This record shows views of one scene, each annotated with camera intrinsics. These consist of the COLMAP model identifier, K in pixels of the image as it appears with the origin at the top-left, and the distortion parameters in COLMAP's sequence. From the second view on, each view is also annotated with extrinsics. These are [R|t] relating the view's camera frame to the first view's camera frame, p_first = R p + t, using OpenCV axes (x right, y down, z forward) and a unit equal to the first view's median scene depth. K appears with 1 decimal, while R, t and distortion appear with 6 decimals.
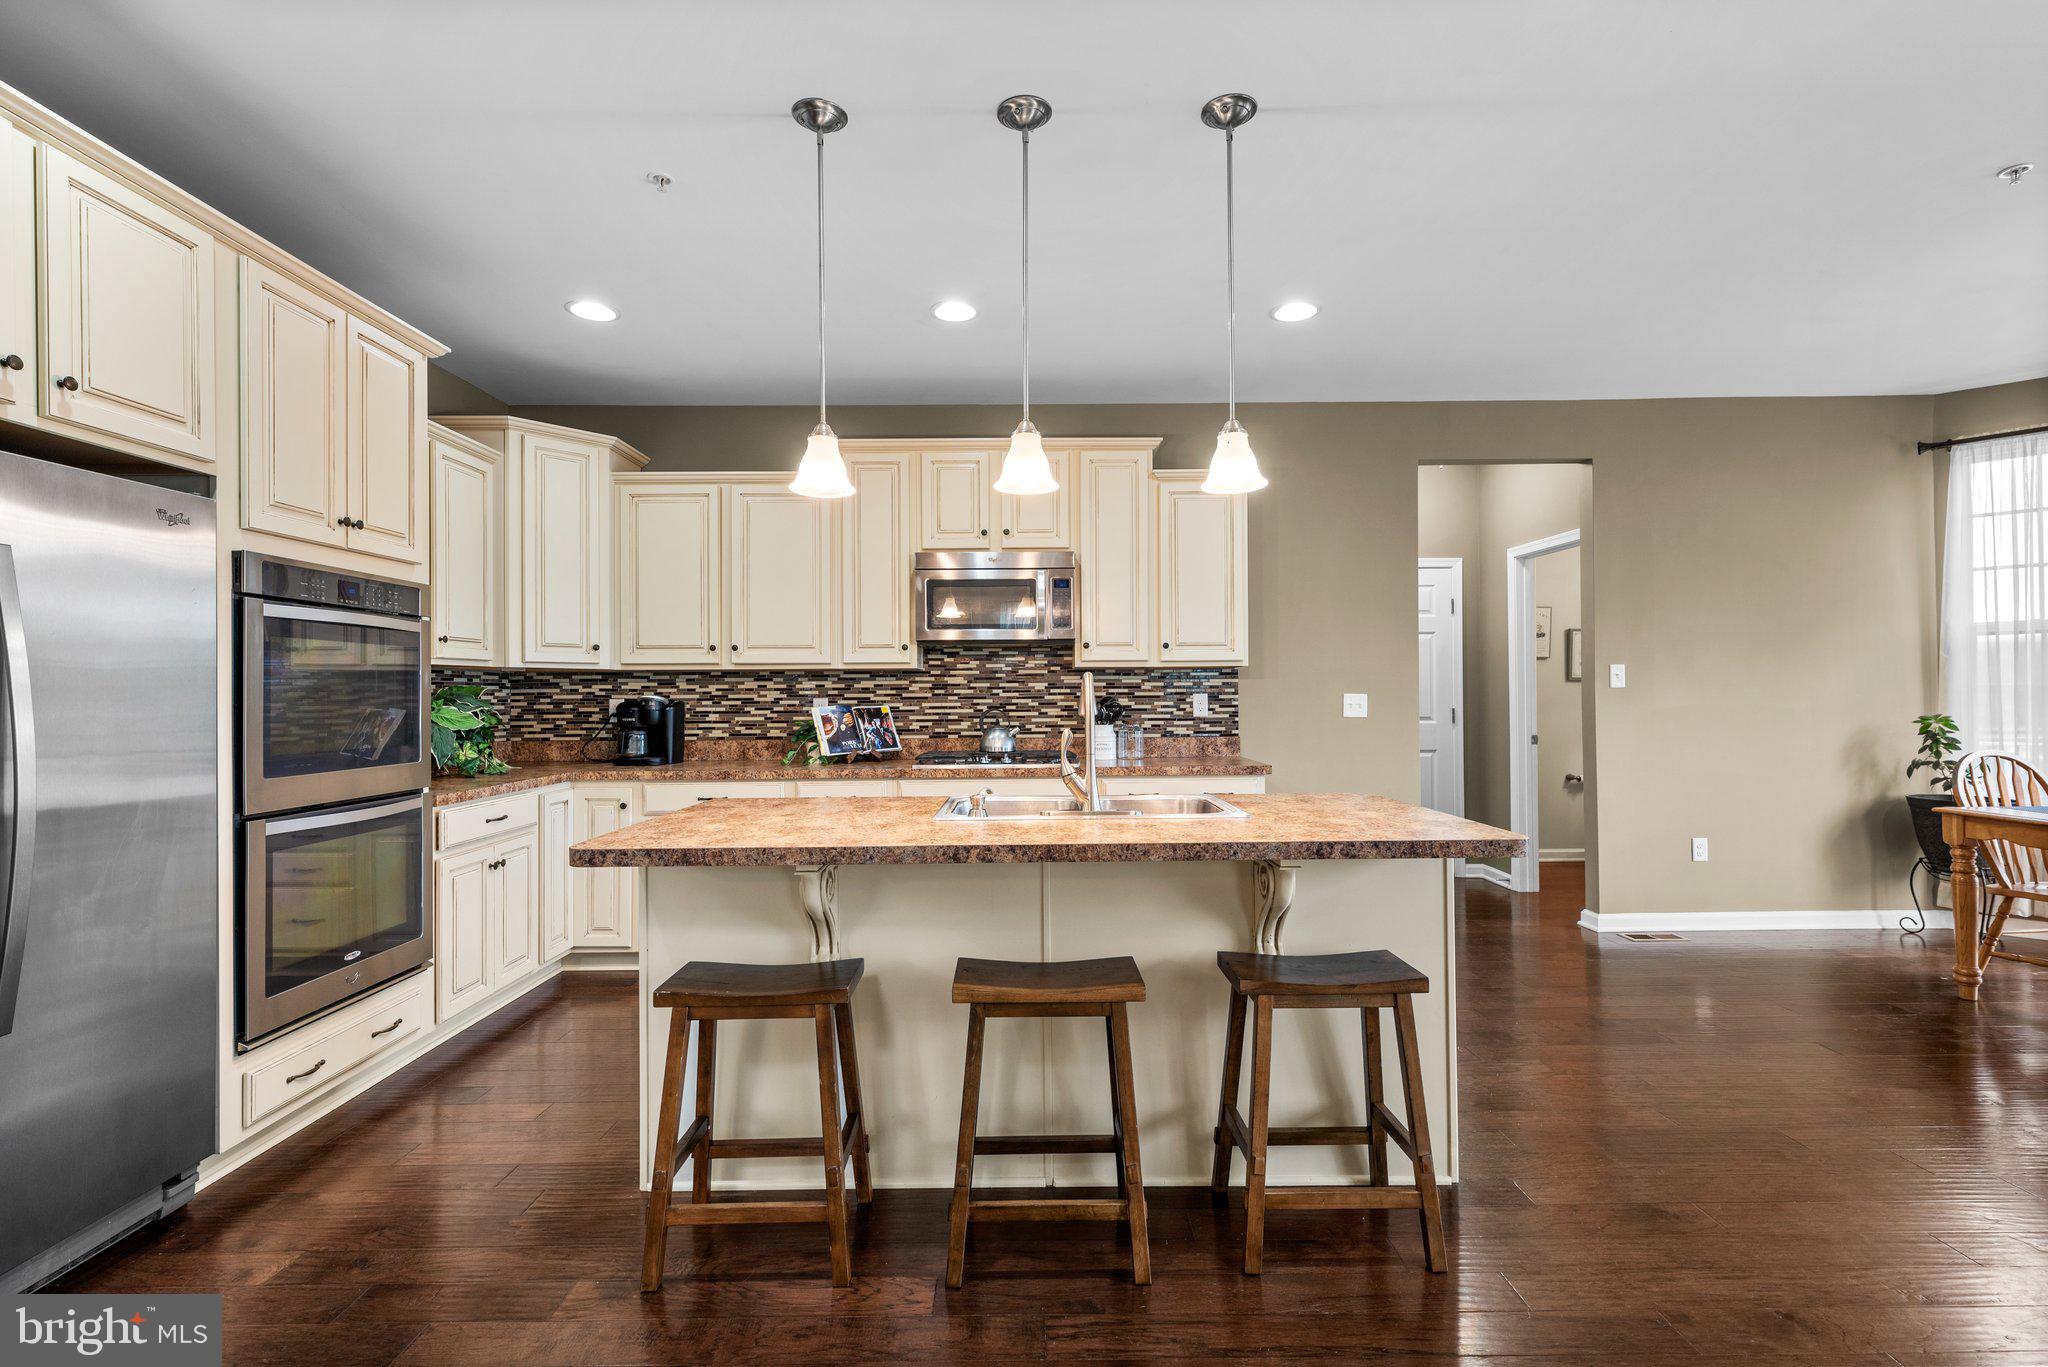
lens RADIAL K [[931.9, 0, 1028.8], [0, 931.9, 688.8], [0, 0, 1]] dist [0.003148, 0.000551]
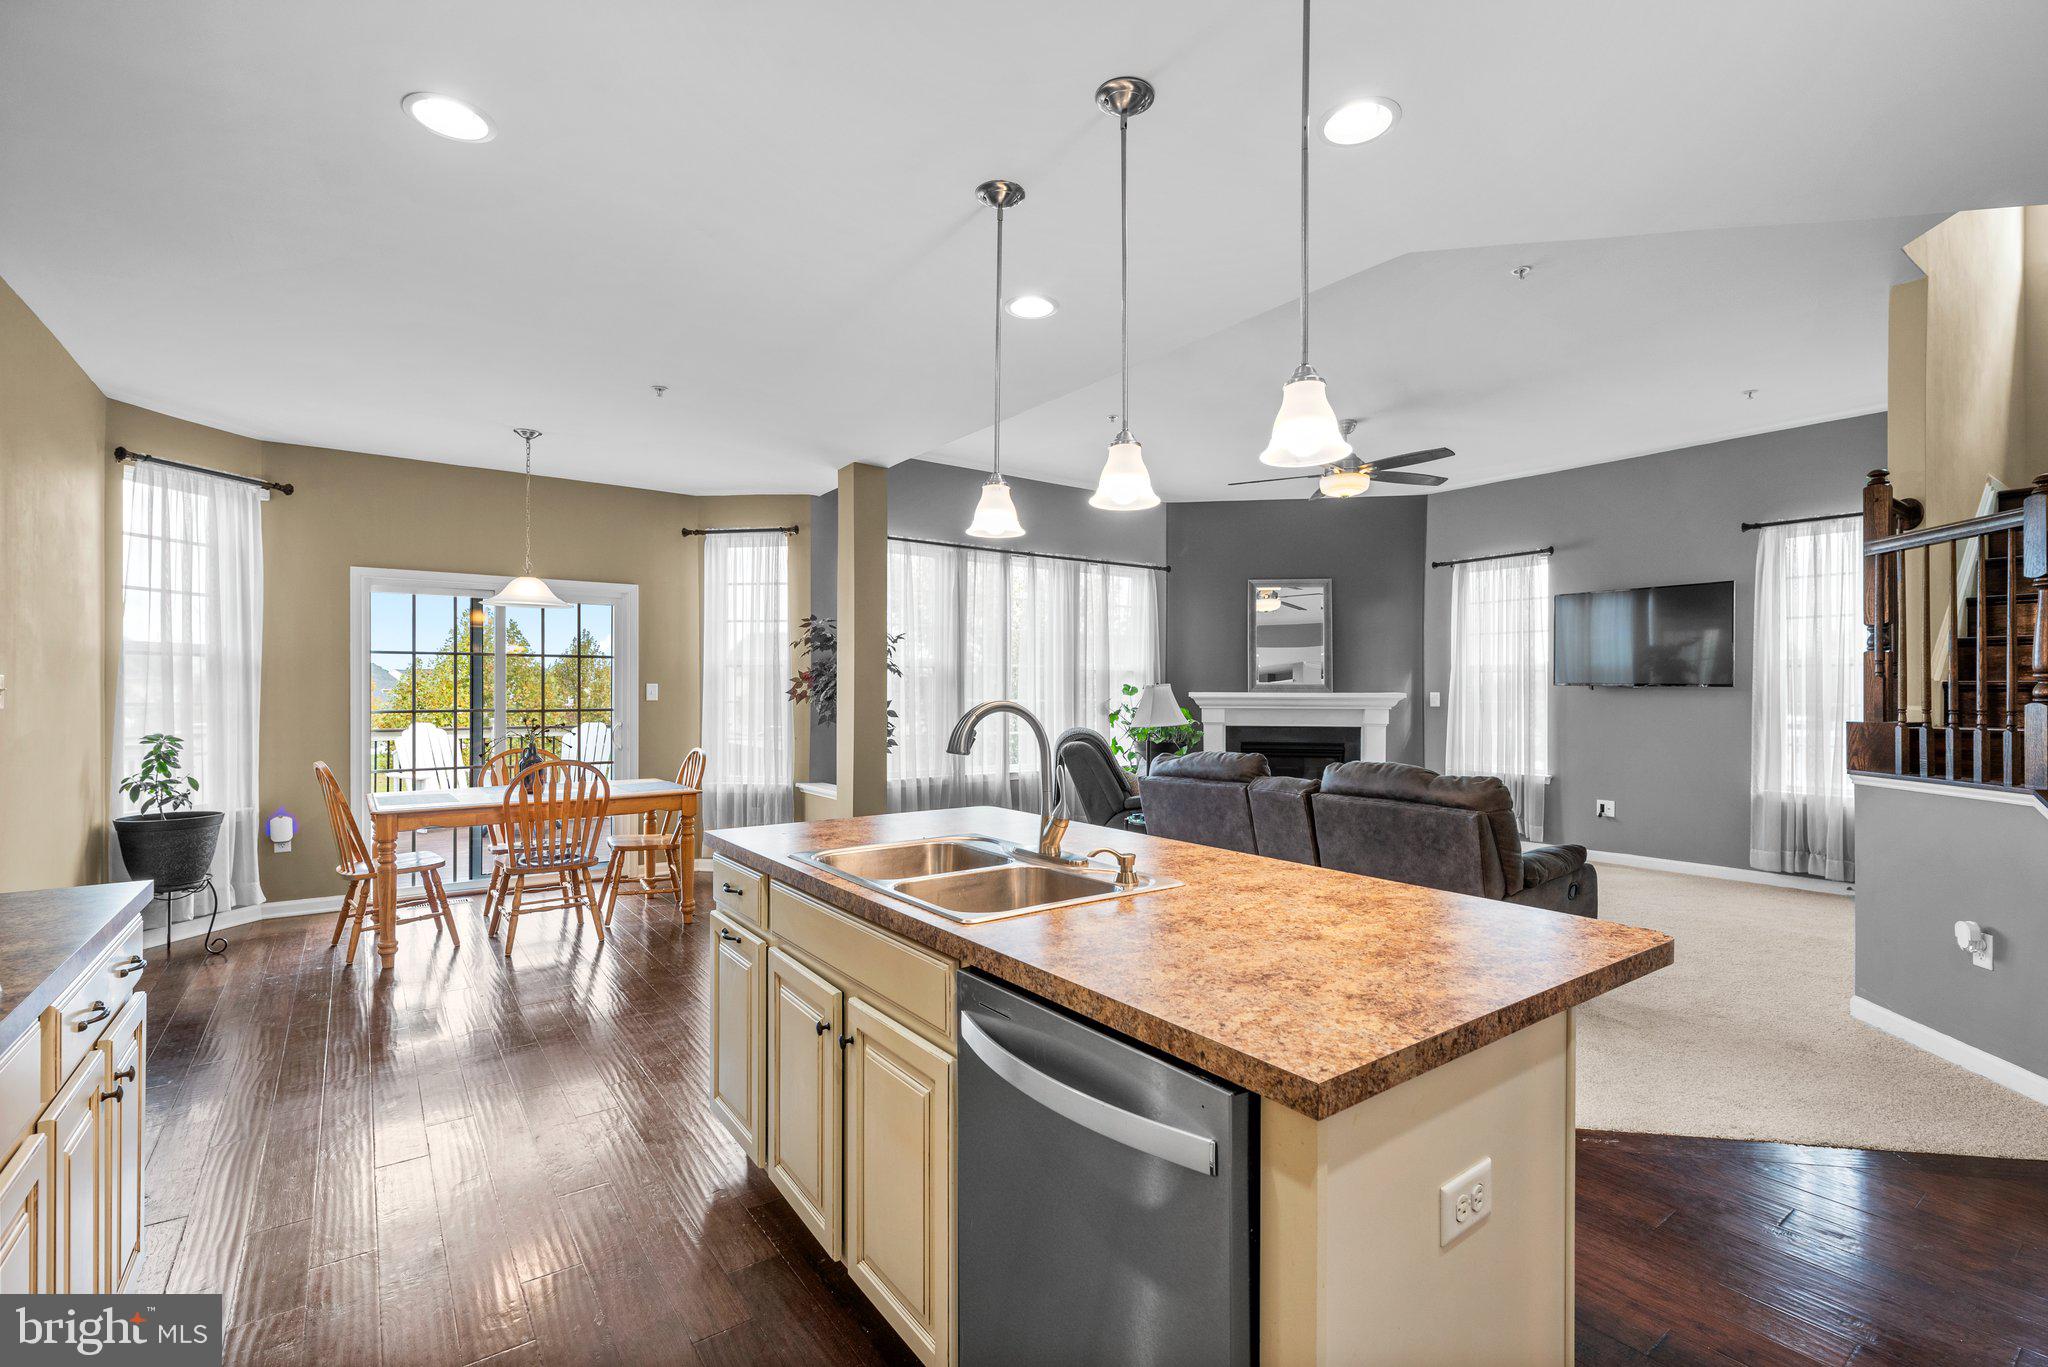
lens RADIAL K [[915.7, 0, 1031.4], [0, 915.7, 689.3], [0, 0, 1]] dist [0.003773, -0.000005]
pose [[-0.590736, 0.008789, 0.806817, -0.345702], [-0.002728, 0.999913, -0.012890, -0.009300], [-0.806861, -0.009815, -0.590660, 0.816956]]
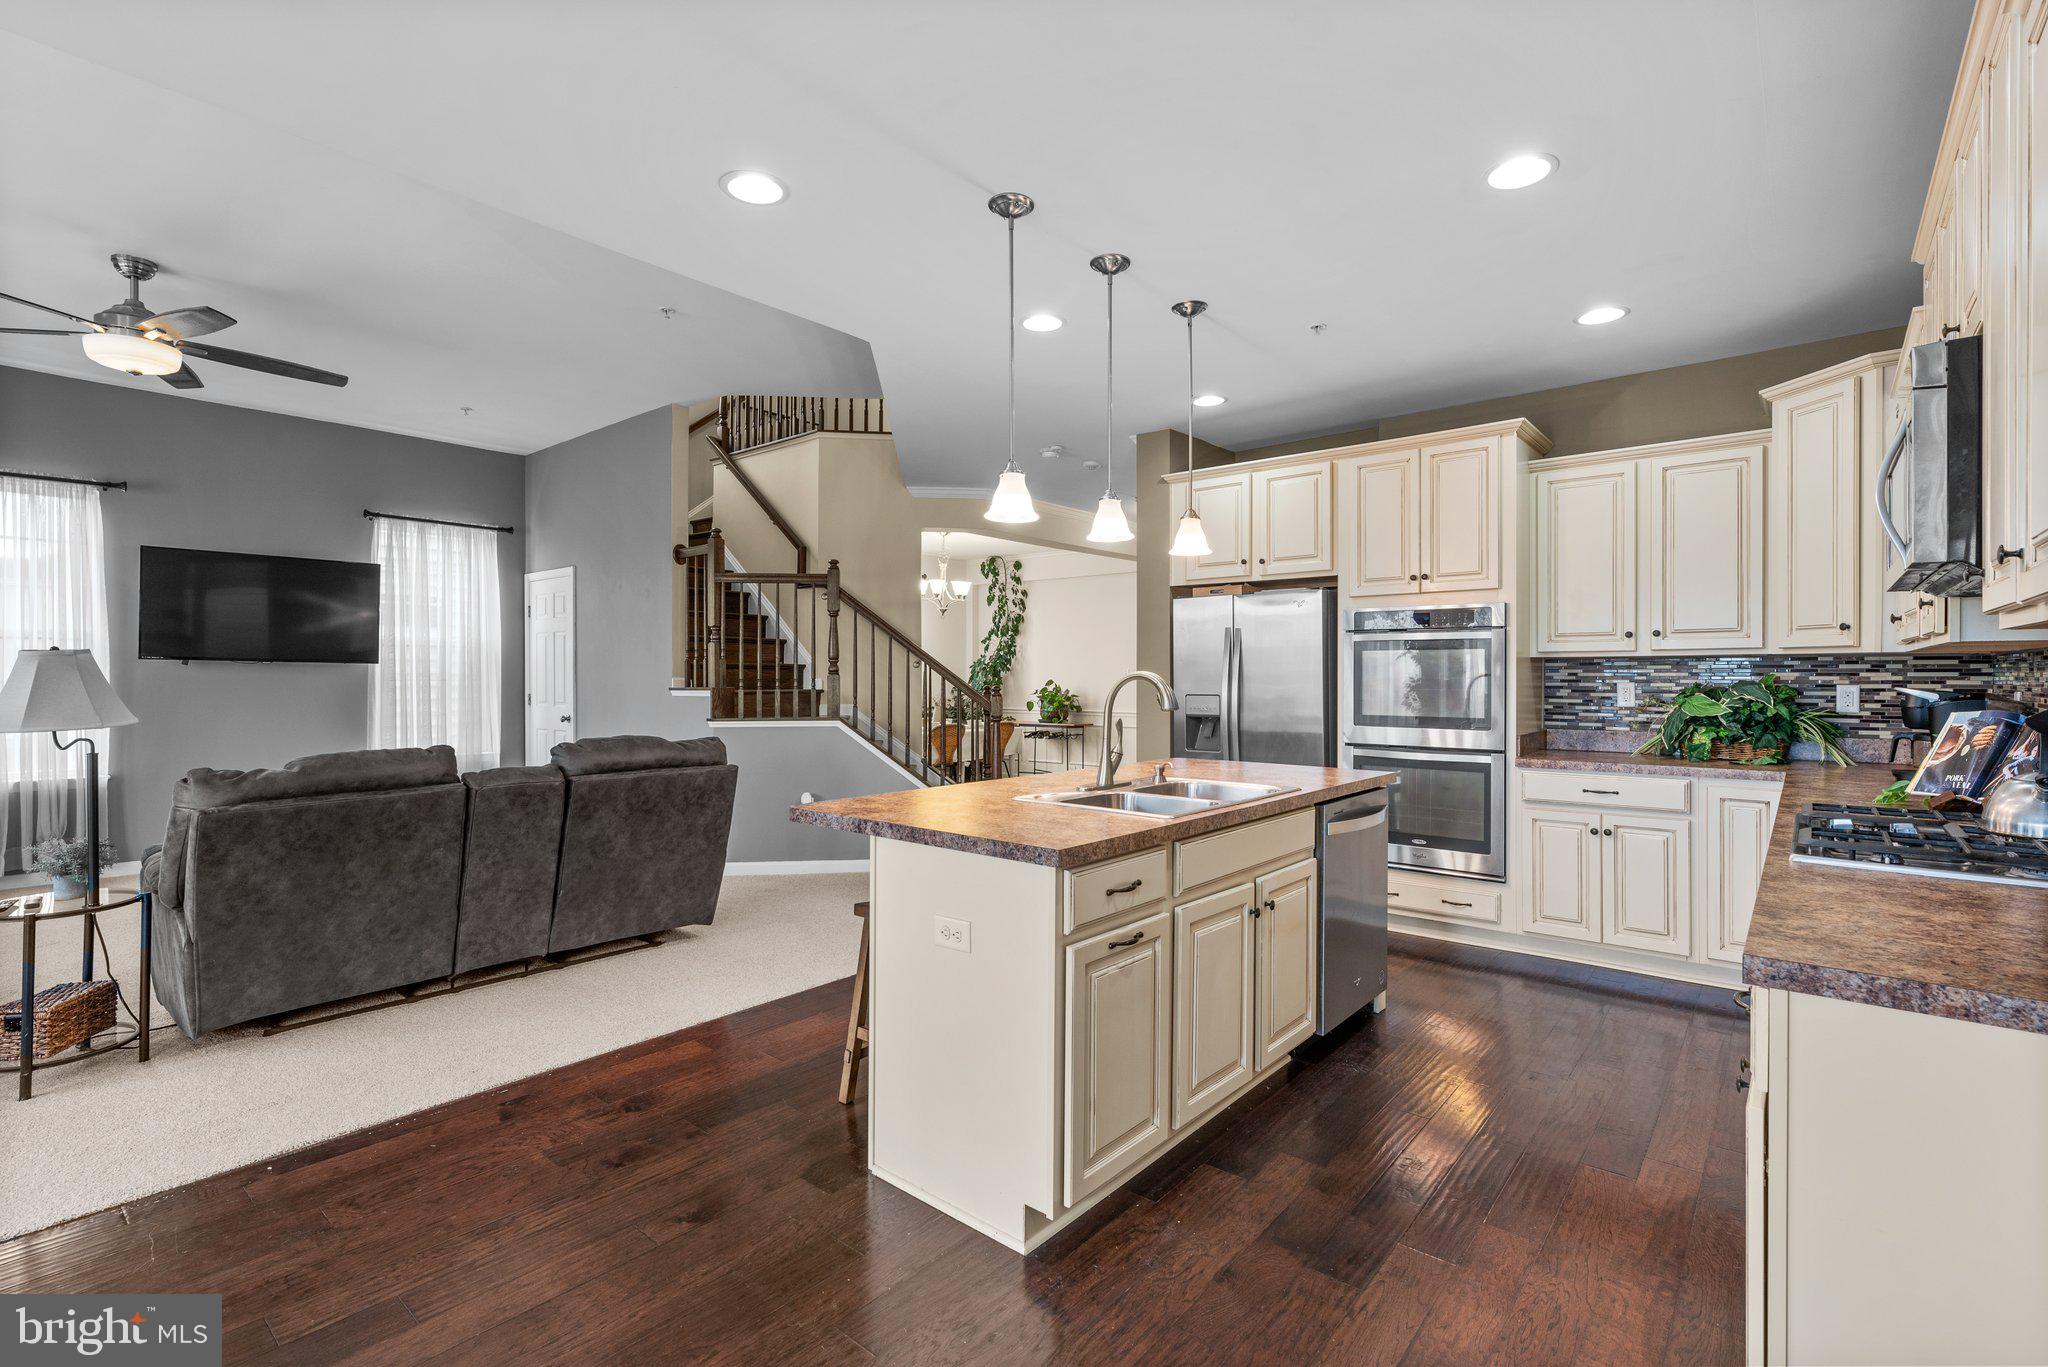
lens RADIAL K [[927.3, 0, 1034.2], [0, 927.3, 679.2], [0, 0, 1]] dist [0.002893, -0.000211]
pose [[-0.641278, 0.010246, -0.767240, 0.567225], [0.008659, 0.999944, 0.006117, -0.008878], [0.767260, -0.002721, -0.641331, 0.908287]]
